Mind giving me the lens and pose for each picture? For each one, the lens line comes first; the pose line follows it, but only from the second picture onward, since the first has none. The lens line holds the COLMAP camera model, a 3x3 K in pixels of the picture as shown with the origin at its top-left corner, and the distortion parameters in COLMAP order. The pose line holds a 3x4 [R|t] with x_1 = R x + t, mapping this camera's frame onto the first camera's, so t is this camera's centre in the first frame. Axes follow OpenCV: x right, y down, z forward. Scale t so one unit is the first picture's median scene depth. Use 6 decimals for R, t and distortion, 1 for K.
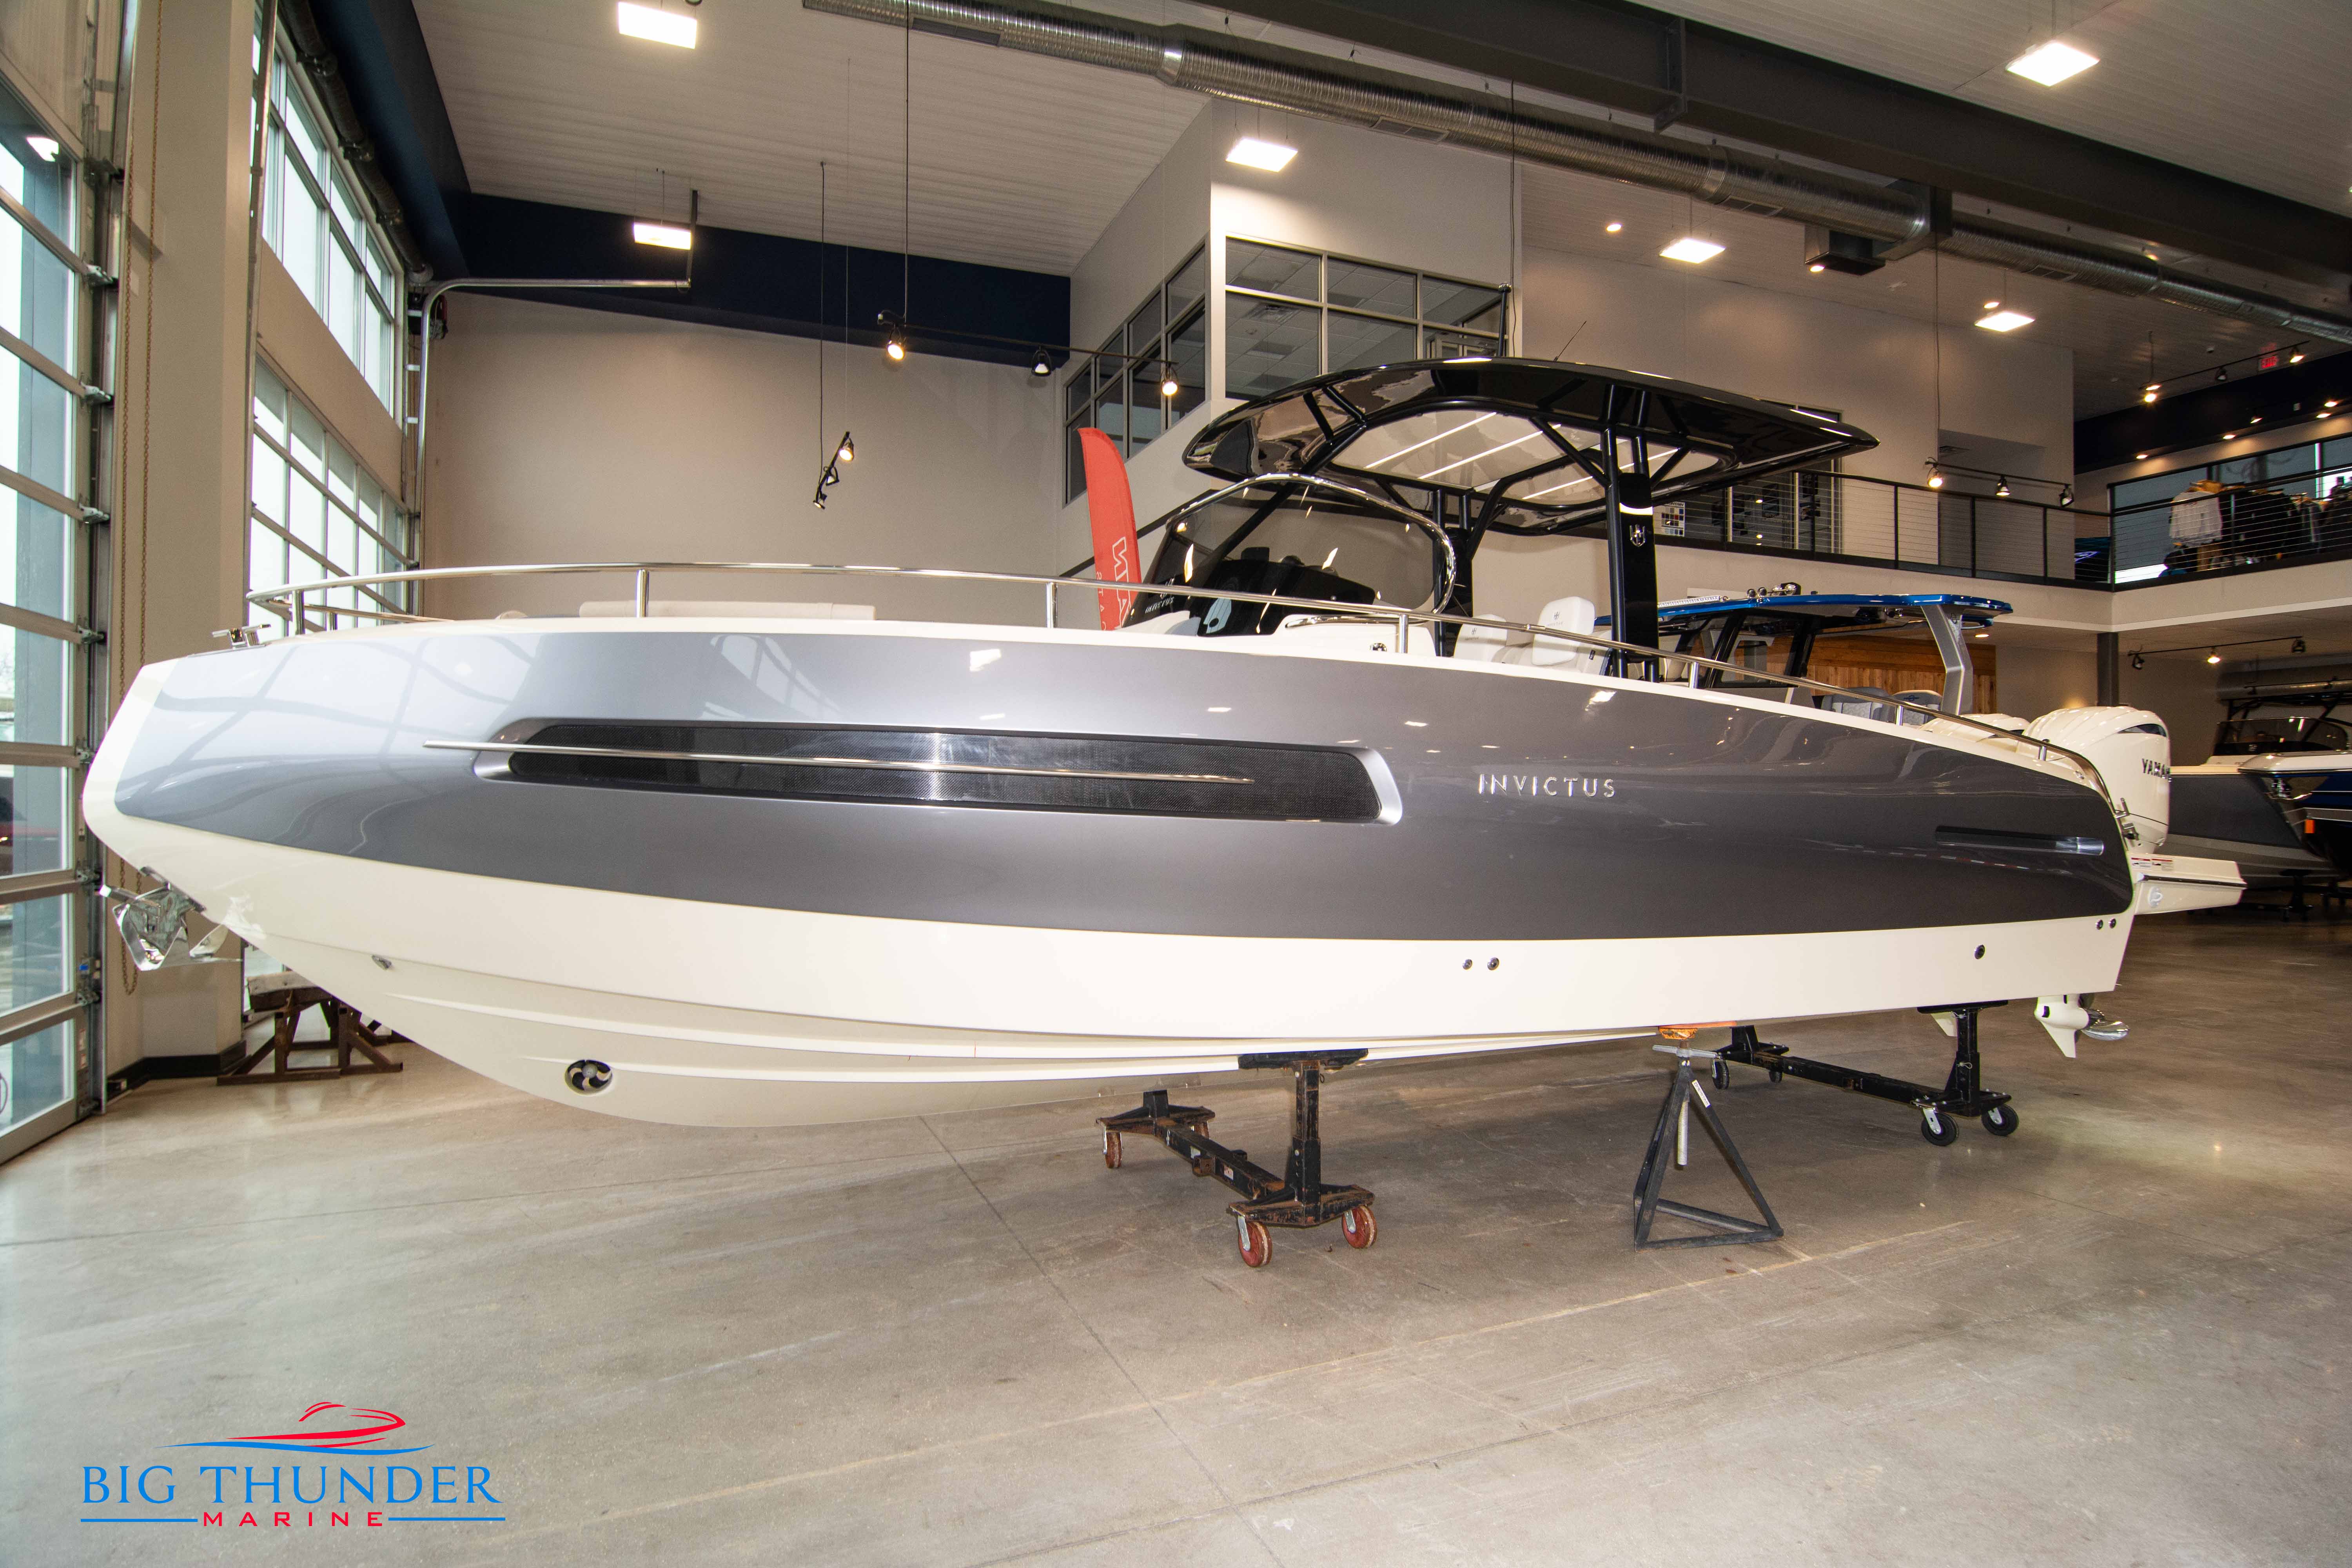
lens RADIAL K [[1255.2, 0, 1191.7], [0, 1255.2, 786.5], [0, 0, 1]] dist [-0.009680, -0.009107]
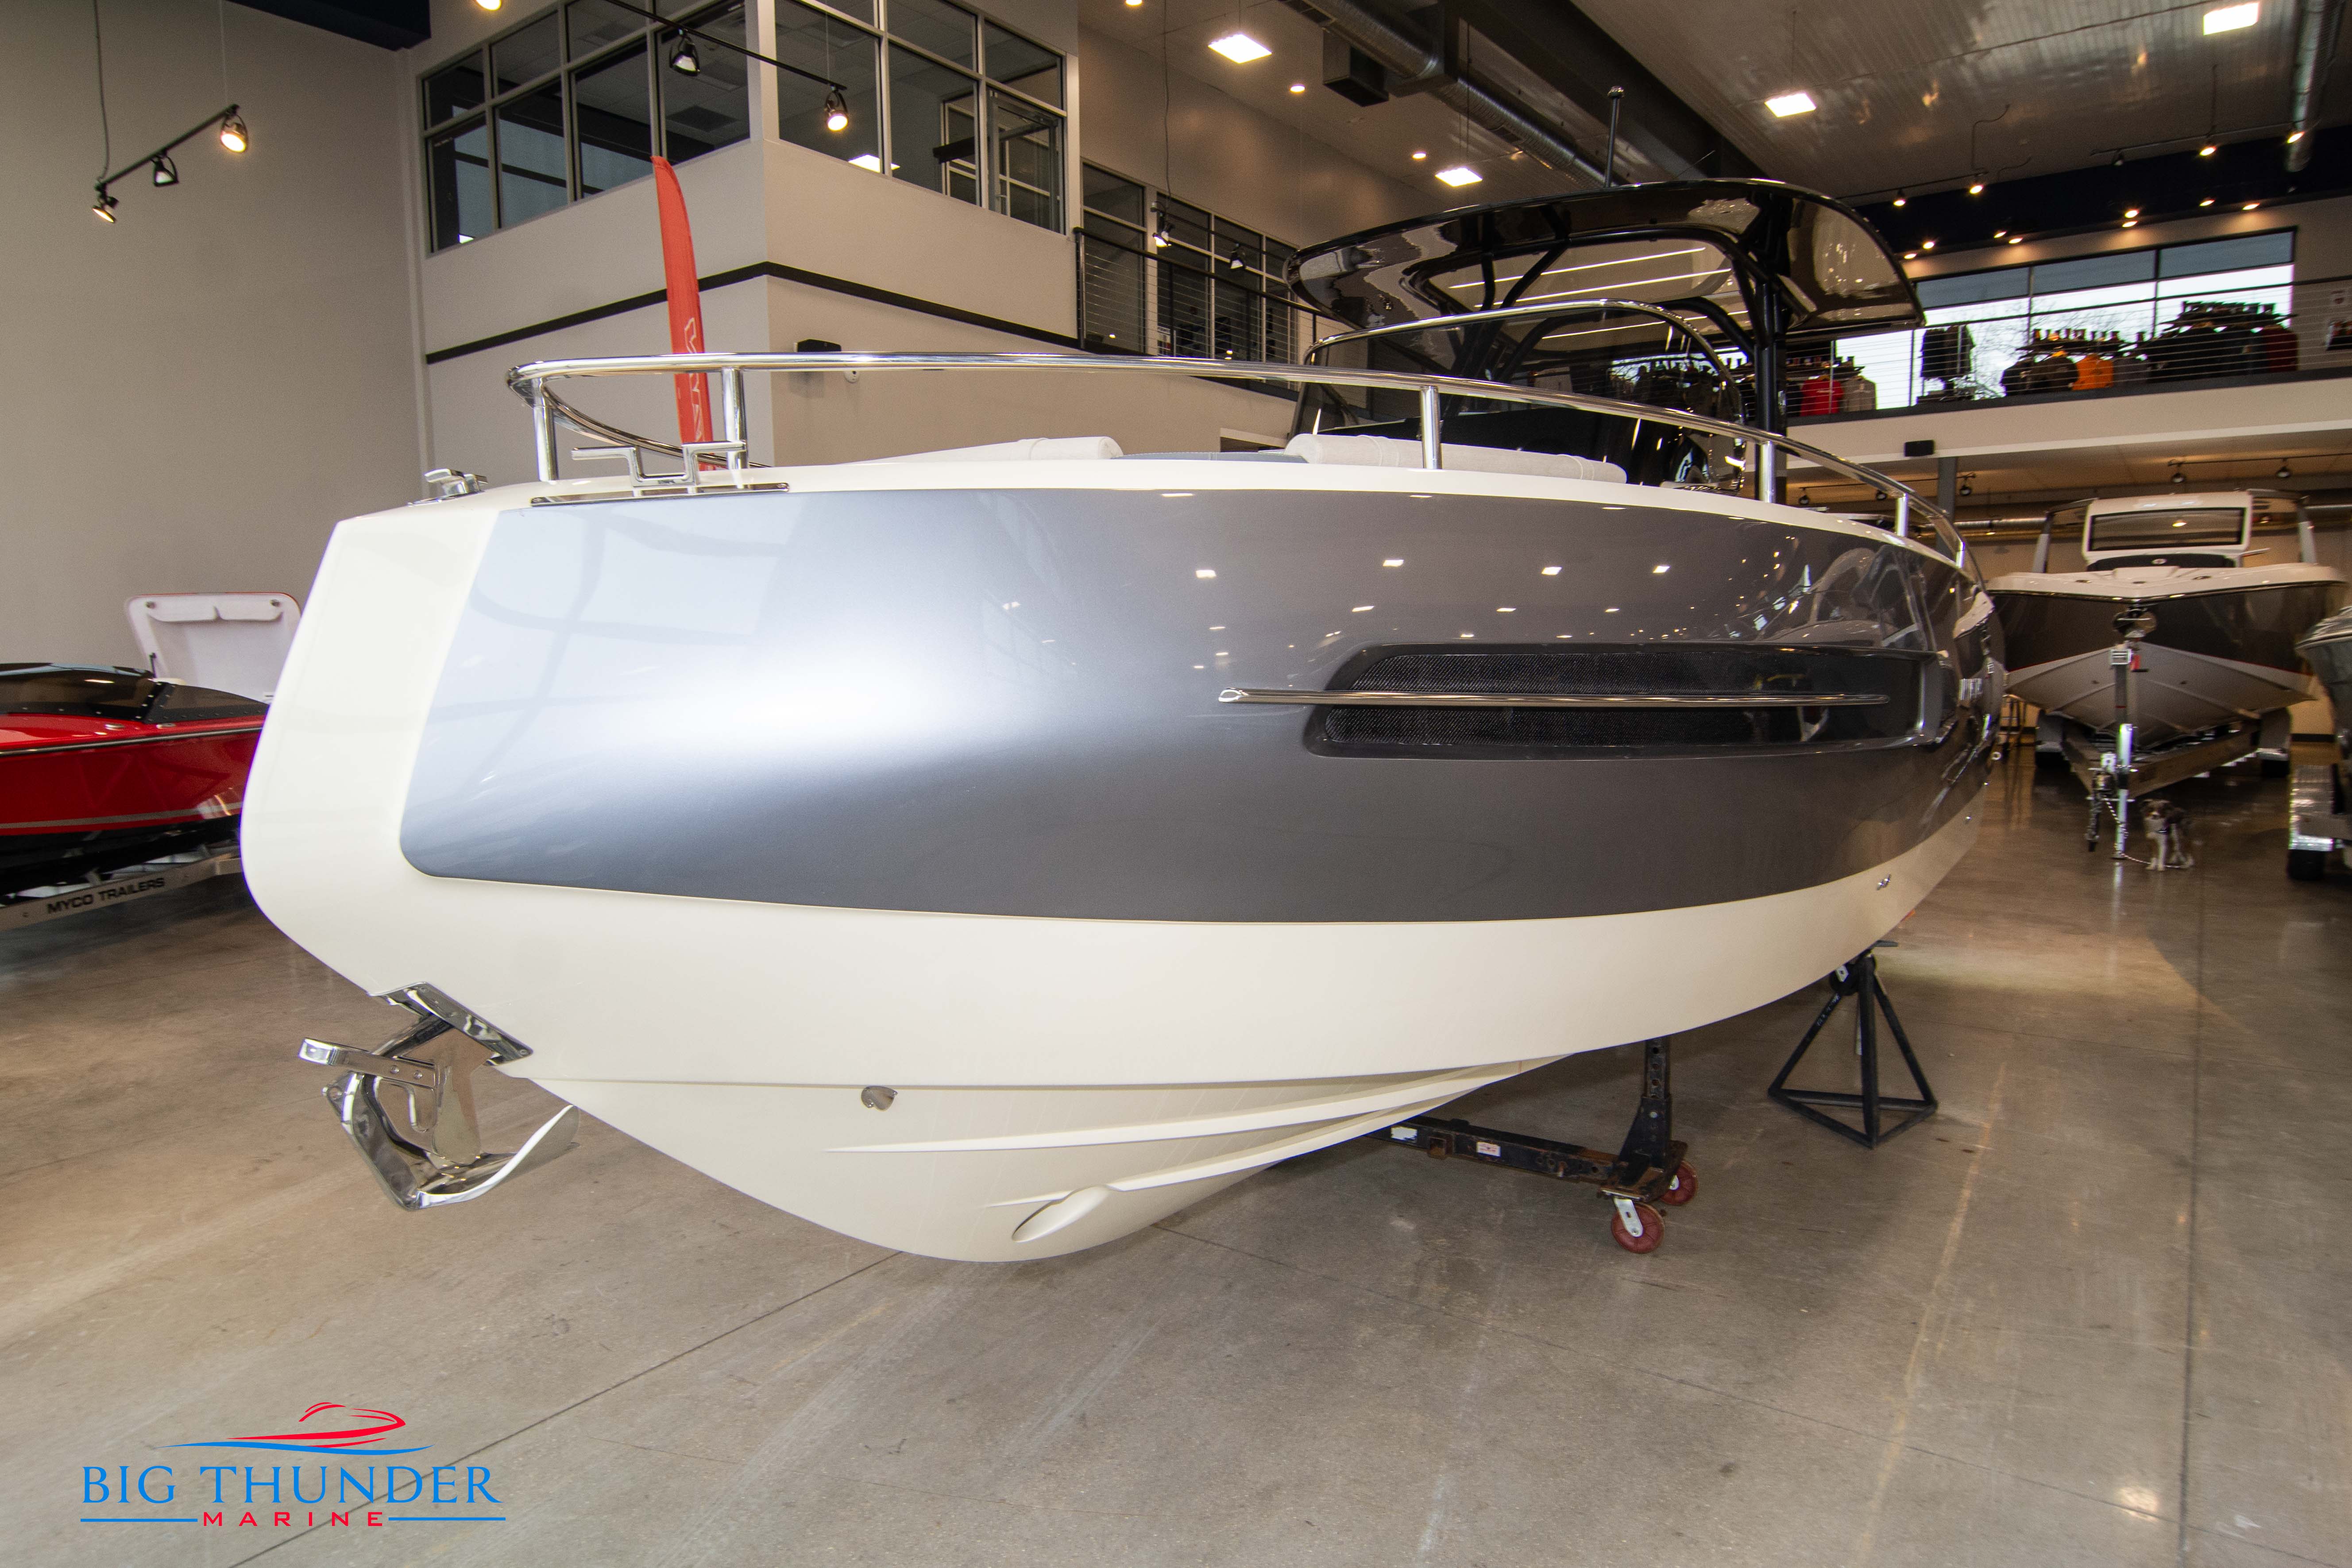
lens RADIAL K [[1416.2, 0, 1177.4], [0, 1416.2, 790.5], [0, 0, 1]] dist [-0.016314, 0.000059]
pose [[0.865752, -0.066642, 0.496016, -0.668437], [0.010365, 0.993270, 0.115360, -0.046134], [-0.500366, -0.094732, 0.860616, 0.345735]]
